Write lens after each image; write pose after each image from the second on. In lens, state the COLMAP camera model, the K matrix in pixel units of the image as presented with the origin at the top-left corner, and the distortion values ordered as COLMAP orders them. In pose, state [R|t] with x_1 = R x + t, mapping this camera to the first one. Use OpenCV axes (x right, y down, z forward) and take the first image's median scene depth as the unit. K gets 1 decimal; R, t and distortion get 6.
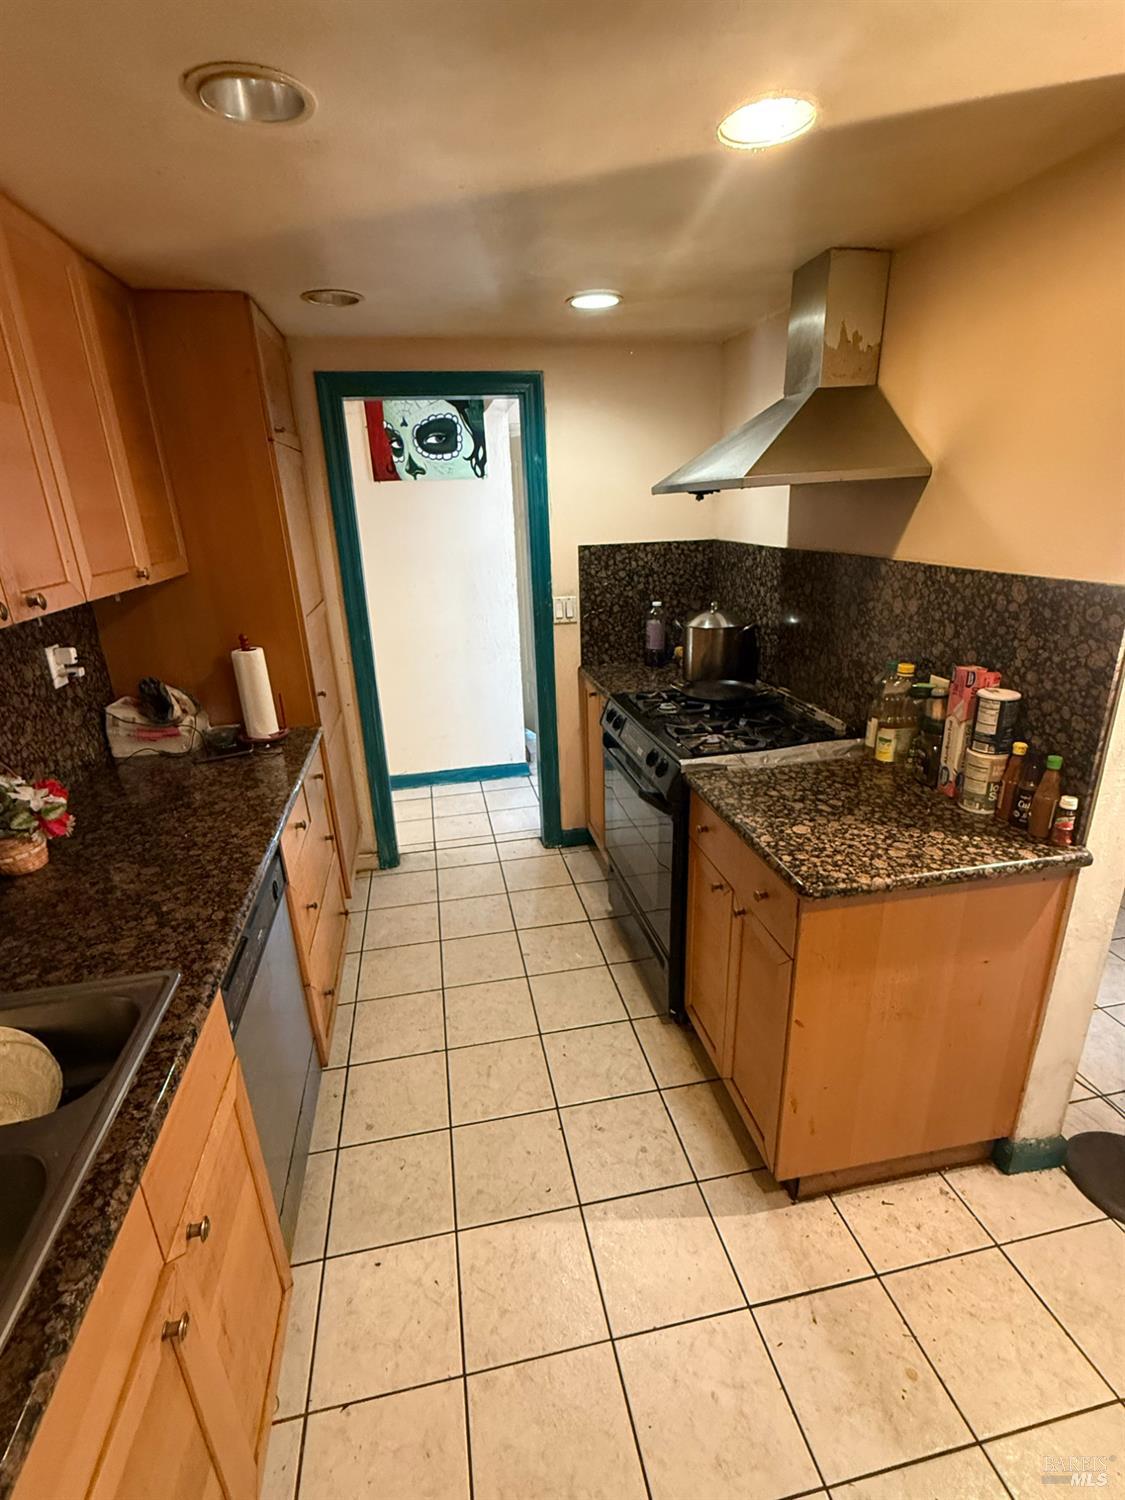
lens RADIAL K [[706.8, 0, 559.5], [0, 706.8, 748.8], [0, 0, 1]] dist [0.001218, 0.000262]
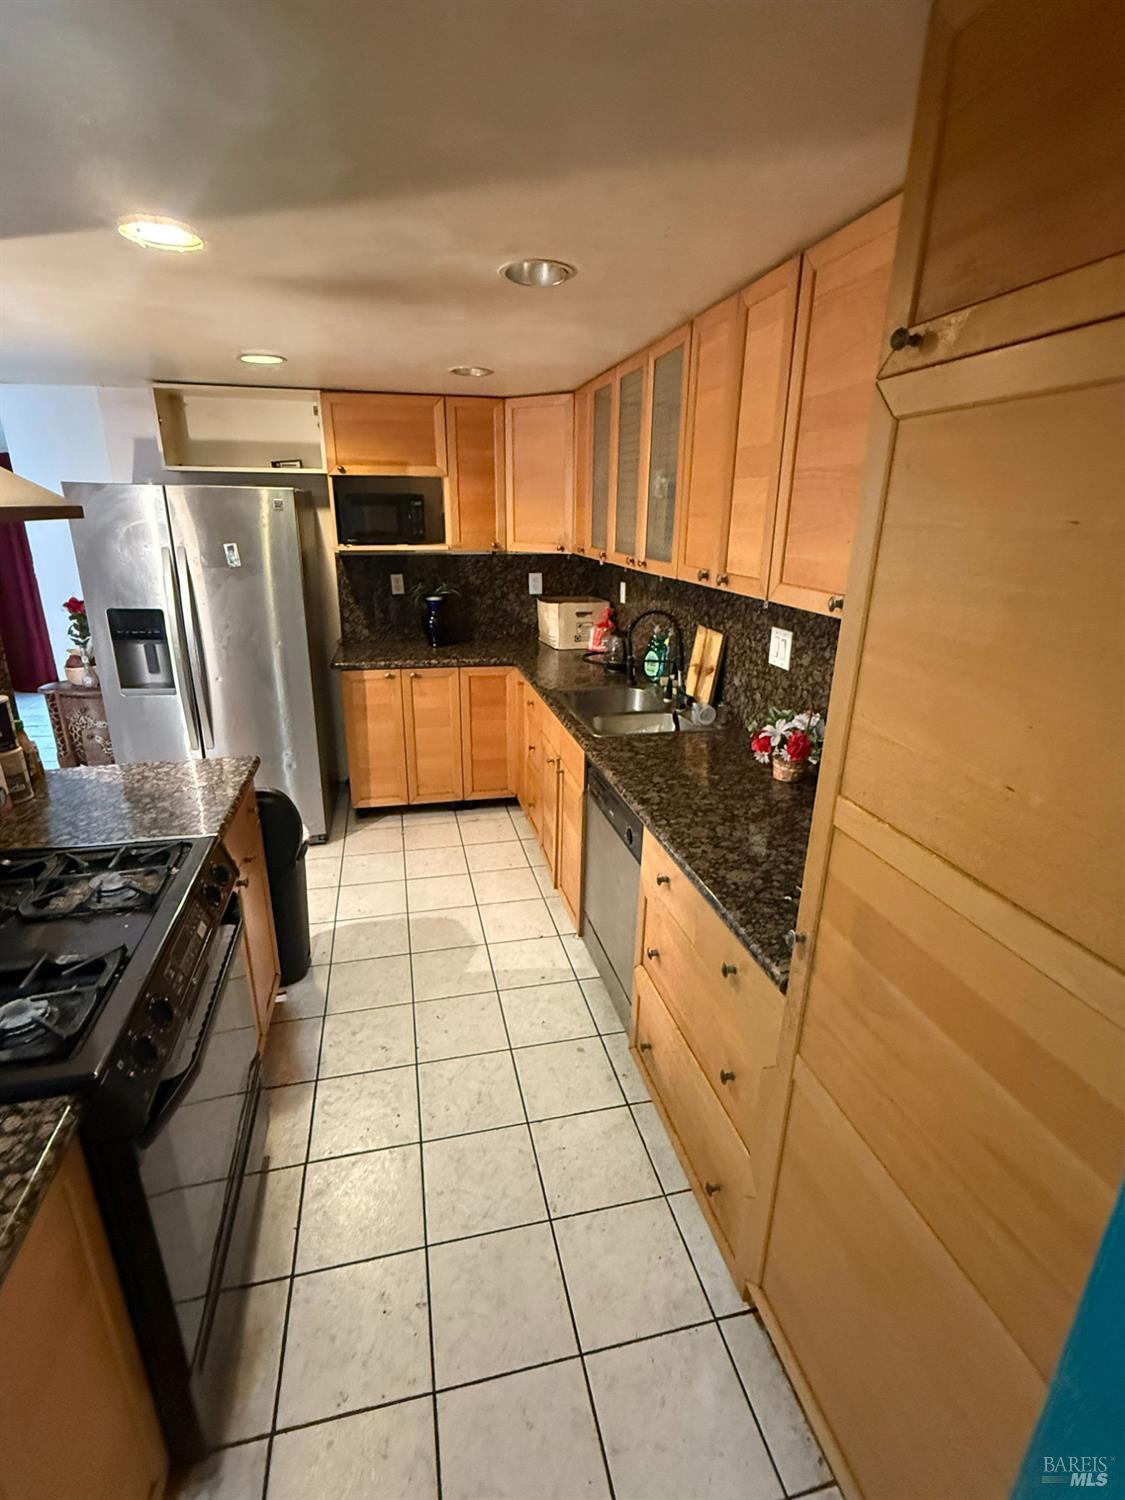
lens RADIAL K [[706.8, 0, 565.7], [0, 706.8, 749.7], [0, 0, 1]] dist [0.001218, 0.000262]
pose [[-0.998576, 0.036901, -0.038530, -0.237448], [0.005123, 0.785200, 0.619220, -0.633067], [0.053104, 0.618141, -0.784271, 1.754537]]
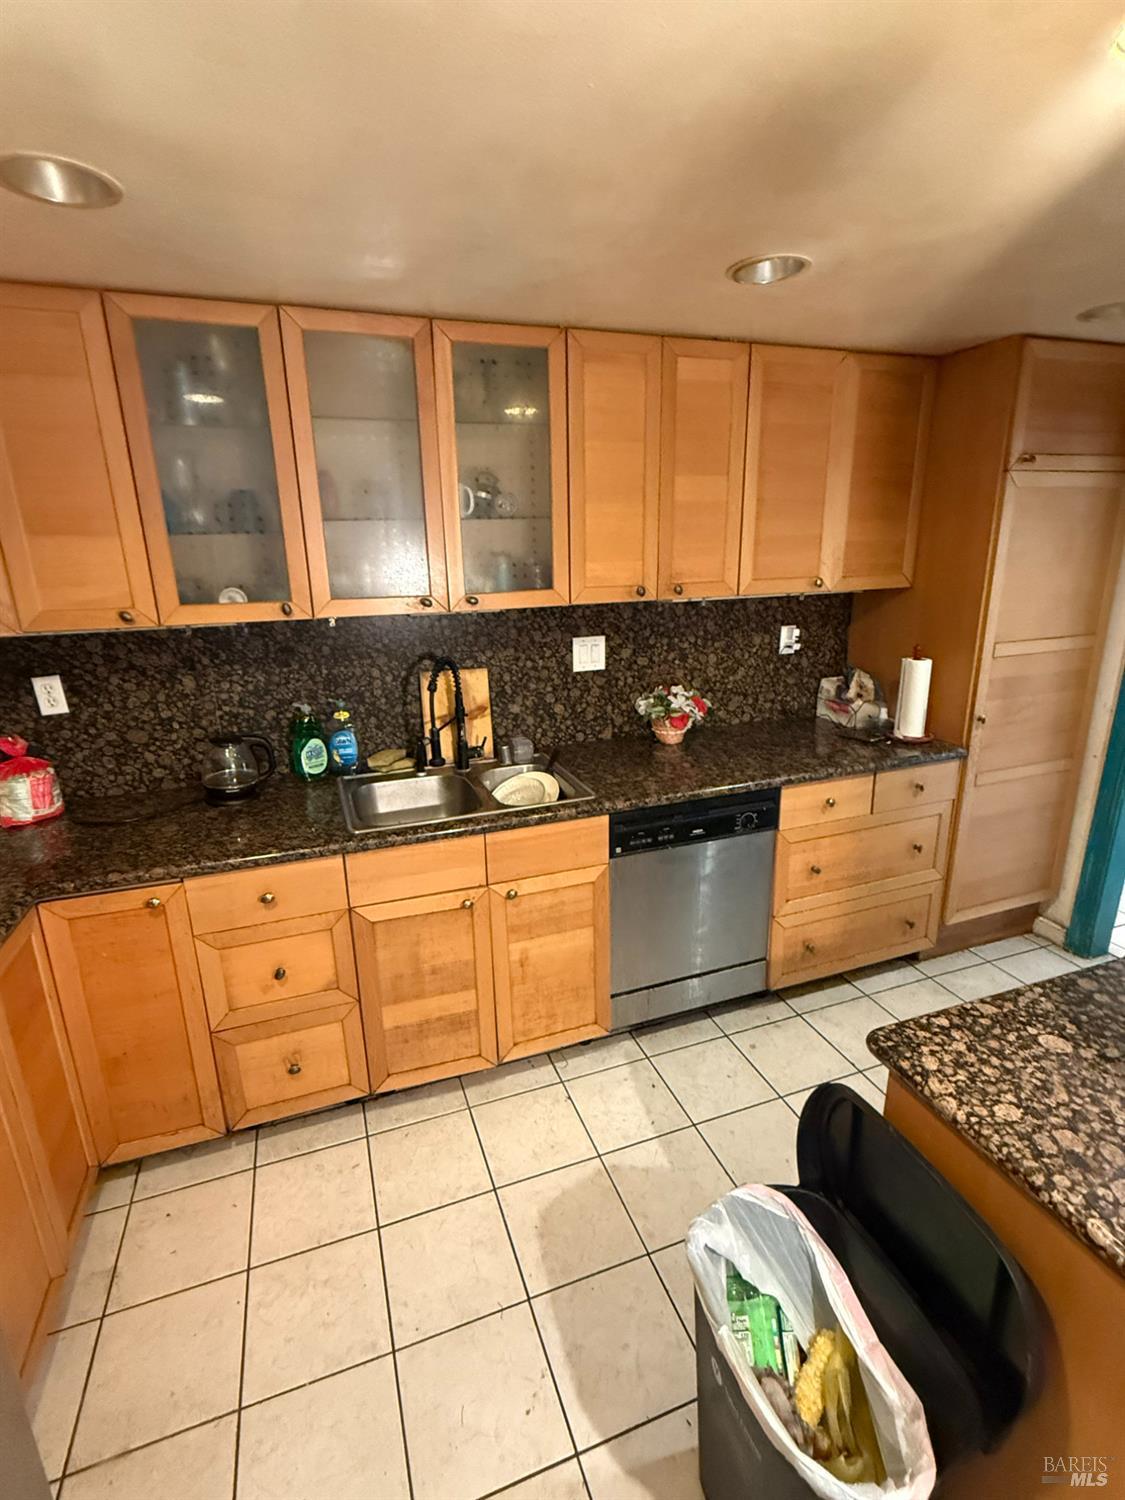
lens RADIAL K [[706.8, 0, 562.2], [0, 706.8, 750.3], [0, 0, 1]] dist [0.001218, 0.000262]
pose [[0.156657, 0.311797, -0.937145, 0.714210], [-0.314634, 0.915180, 0.251894, -0.141373], [0.936196, 0.255397, 0.241472, 0.297895]]
